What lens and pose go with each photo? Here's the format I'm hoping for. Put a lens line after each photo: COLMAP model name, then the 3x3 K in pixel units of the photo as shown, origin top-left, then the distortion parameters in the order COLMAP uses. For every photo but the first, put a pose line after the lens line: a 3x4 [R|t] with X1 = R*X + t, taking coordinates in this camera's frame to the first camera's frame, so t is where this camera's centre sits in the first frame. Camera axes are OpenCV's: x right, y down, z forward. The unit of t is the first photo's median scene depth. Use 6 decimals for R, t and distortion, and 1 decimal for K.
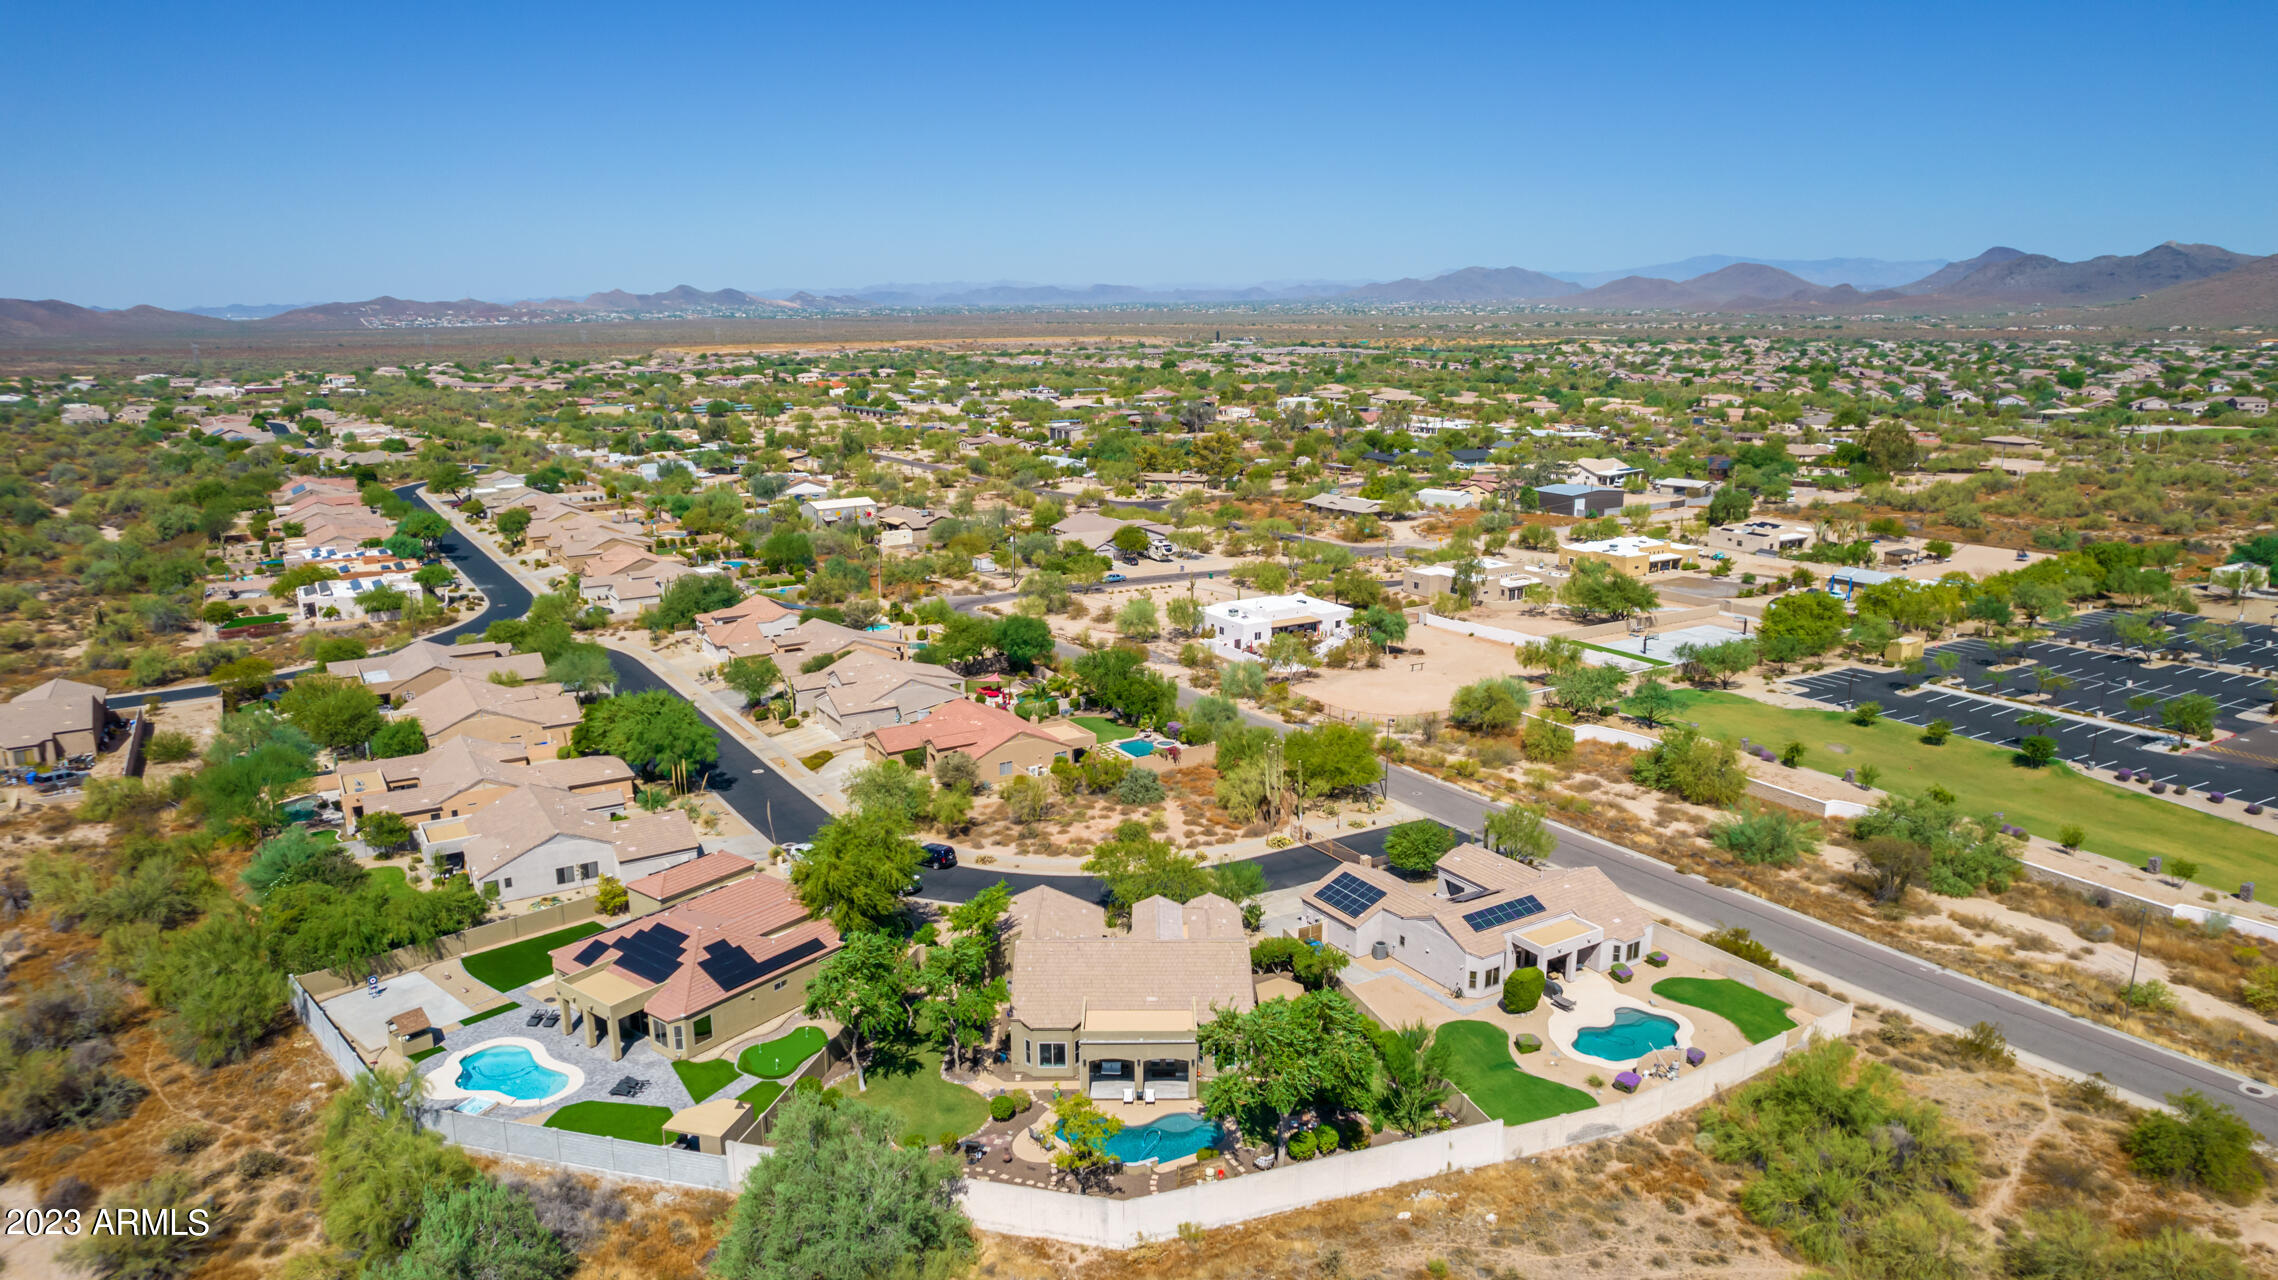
lens RADIAL K [[1486.1, 0, 1141.3], [0, 1486.1, 641.3], [0, 0, 1]] dist [-0.068292, 0.057884]
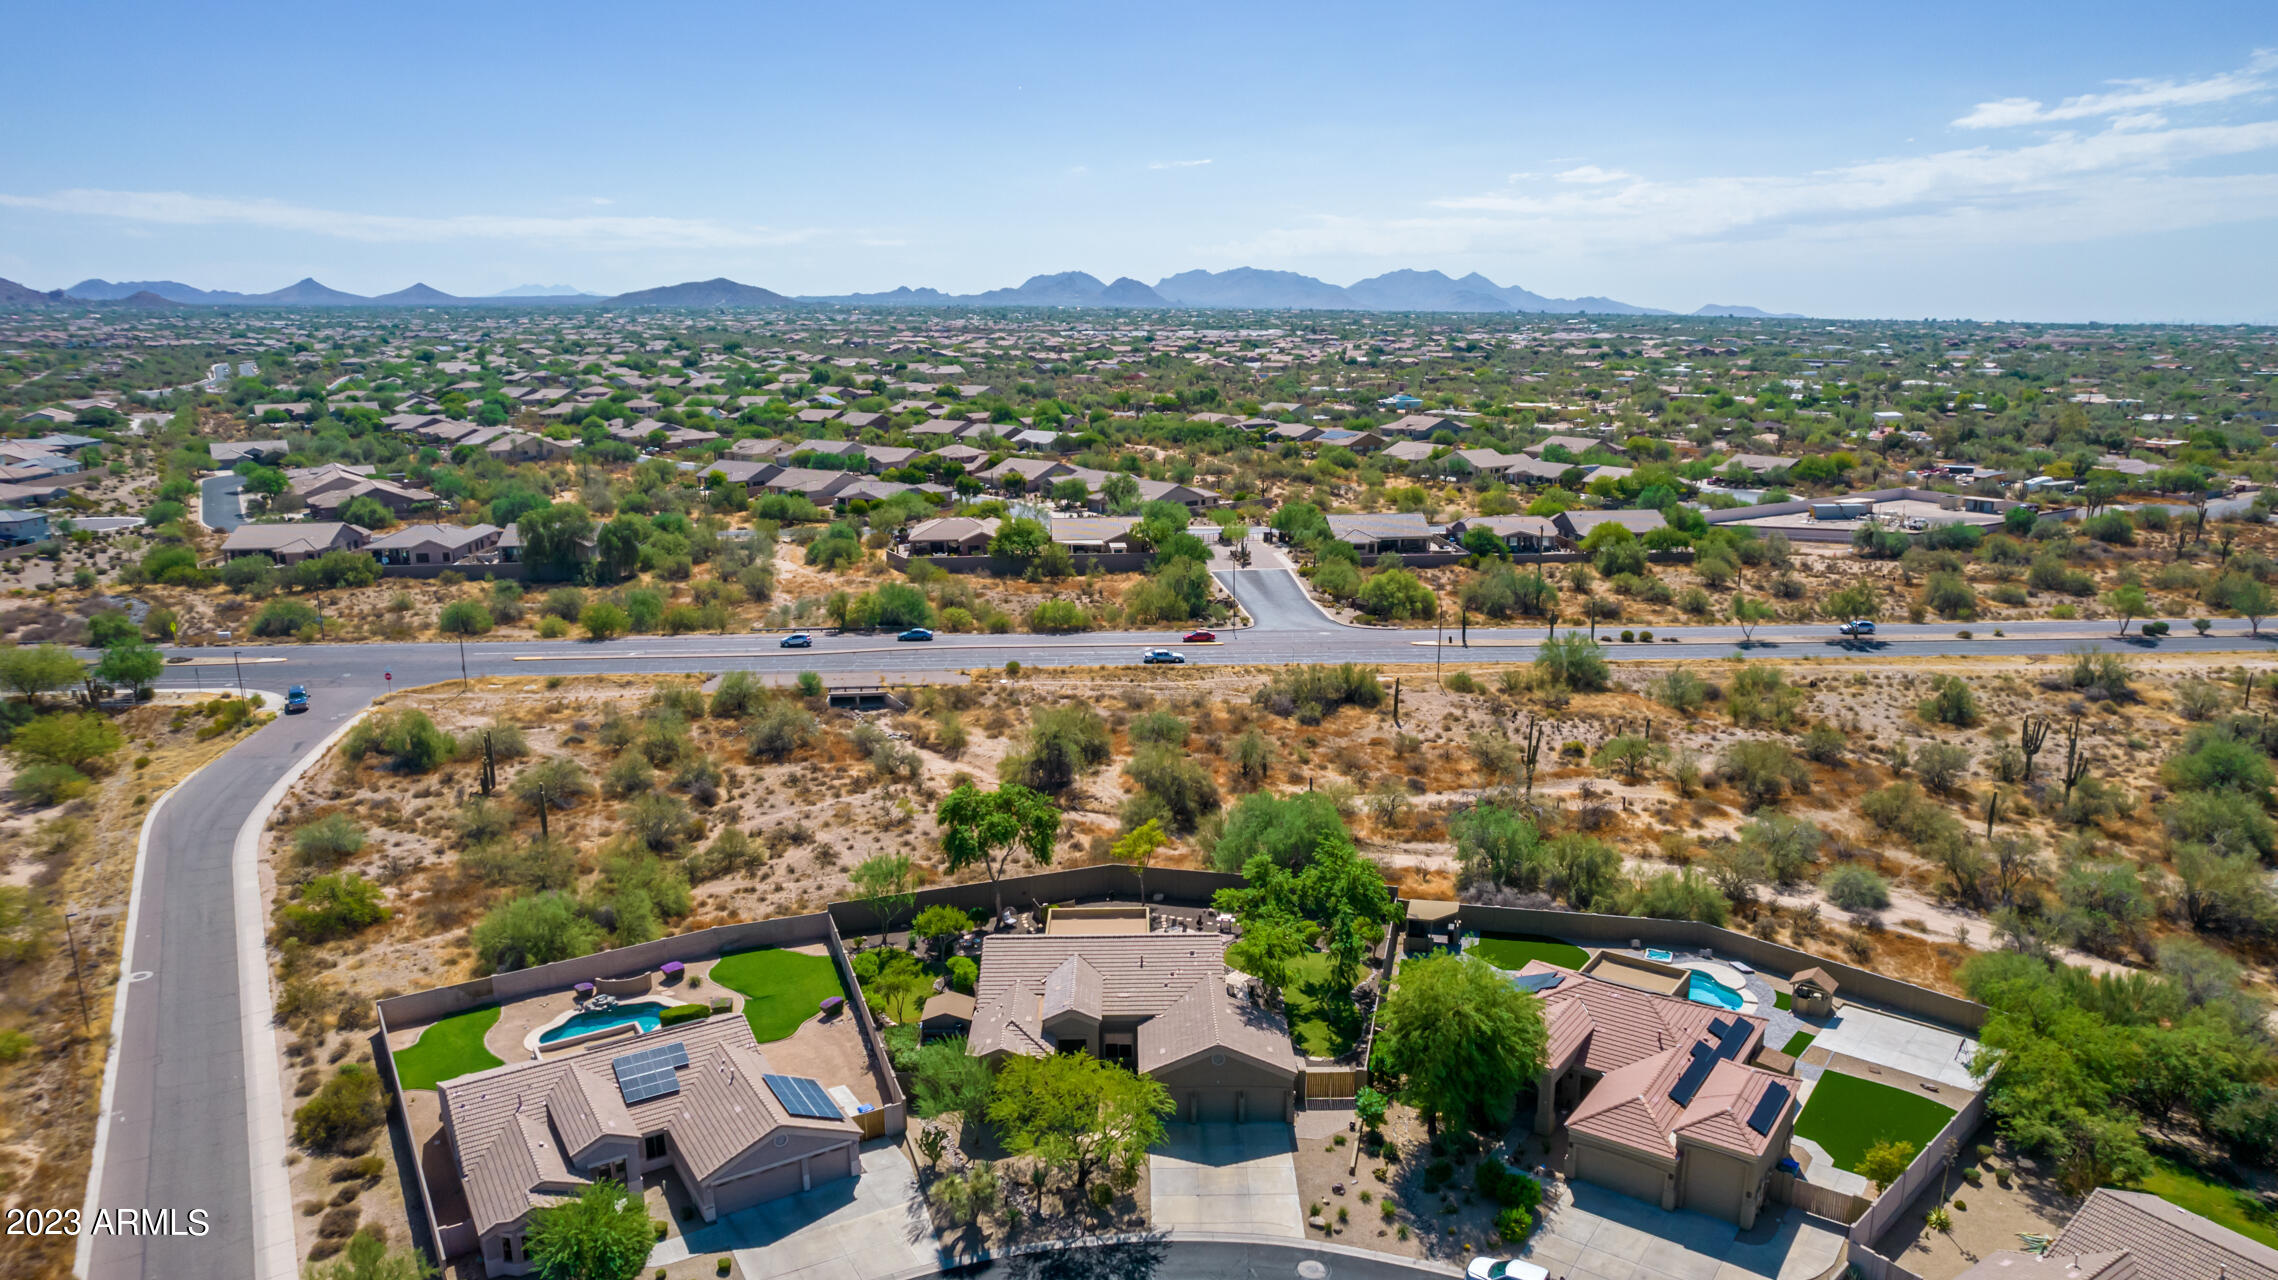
lens RADIAL K [[1486.1, 0, 1141.2], [0, 1486.1, 645.4], [0, 0, 1]] dist [-0.068292, 0.057884]
pose [[-0.999897, 0.014326, 0.000932, -0.019801], [0.013277, 0.898059, 0.439675, -0.229879], [0.005462, 0.439642, -0.898156, 1.031733]]
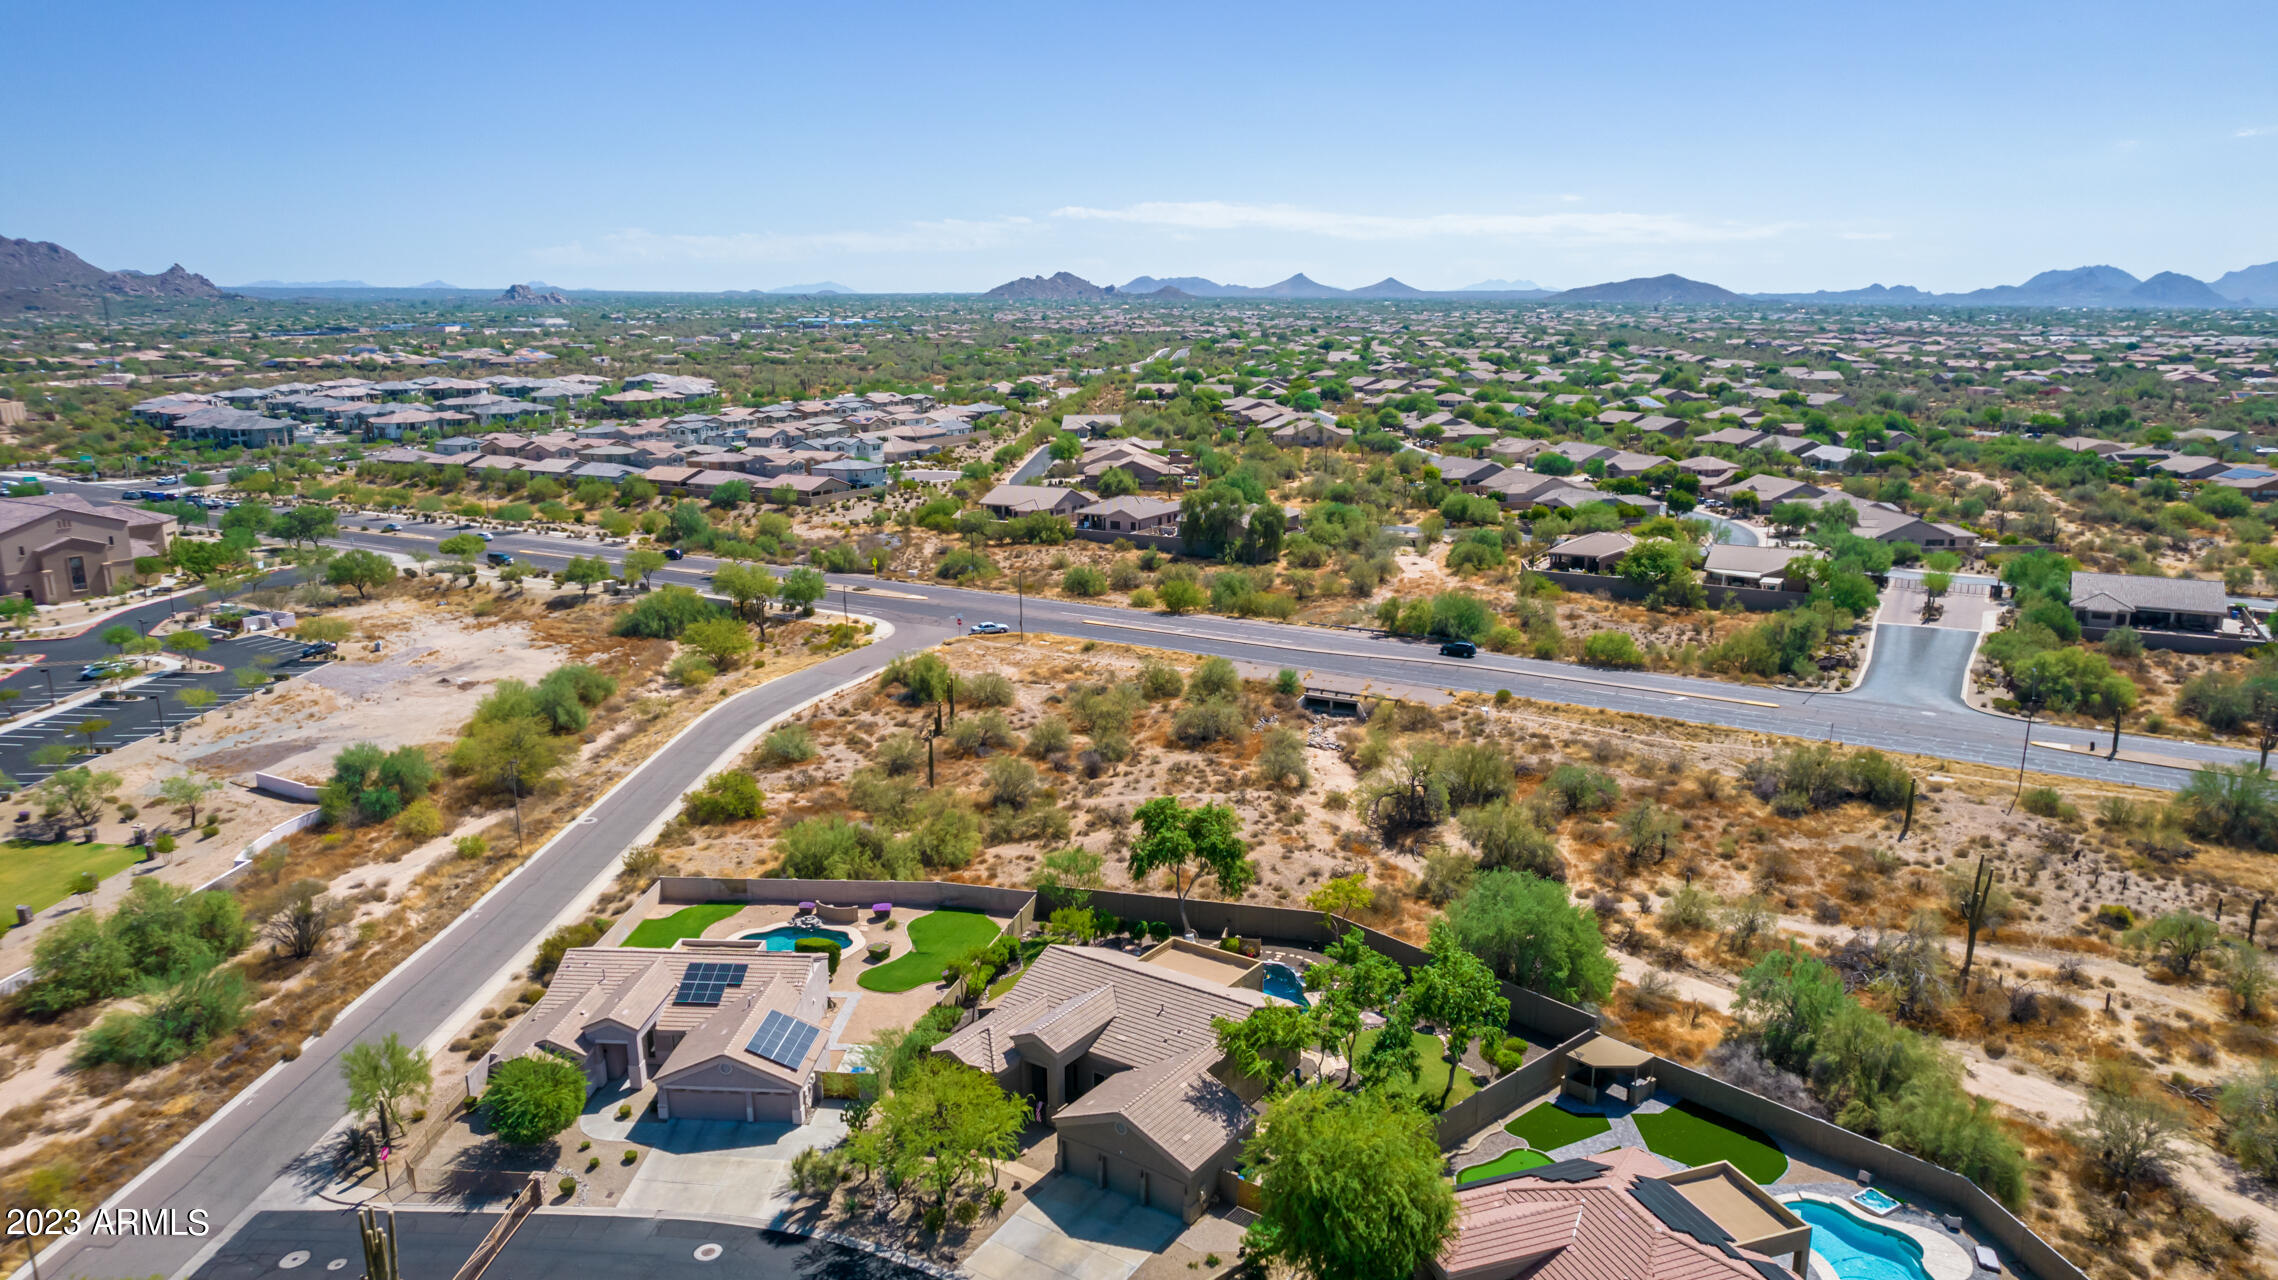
lens RADIAL K [[1486.1, 0, 1130.7], [0, 1486.1, 648.2], [0, 0, 1]] dist [-0.068292, 0.057884]
pose [[-0.811570, -0.116445, 0.572533, -0.288866], [0.147129, 0.907624, 0.393155, -0.199363], [-0.565426, 0.403309, -0.719469, 0.913439]]
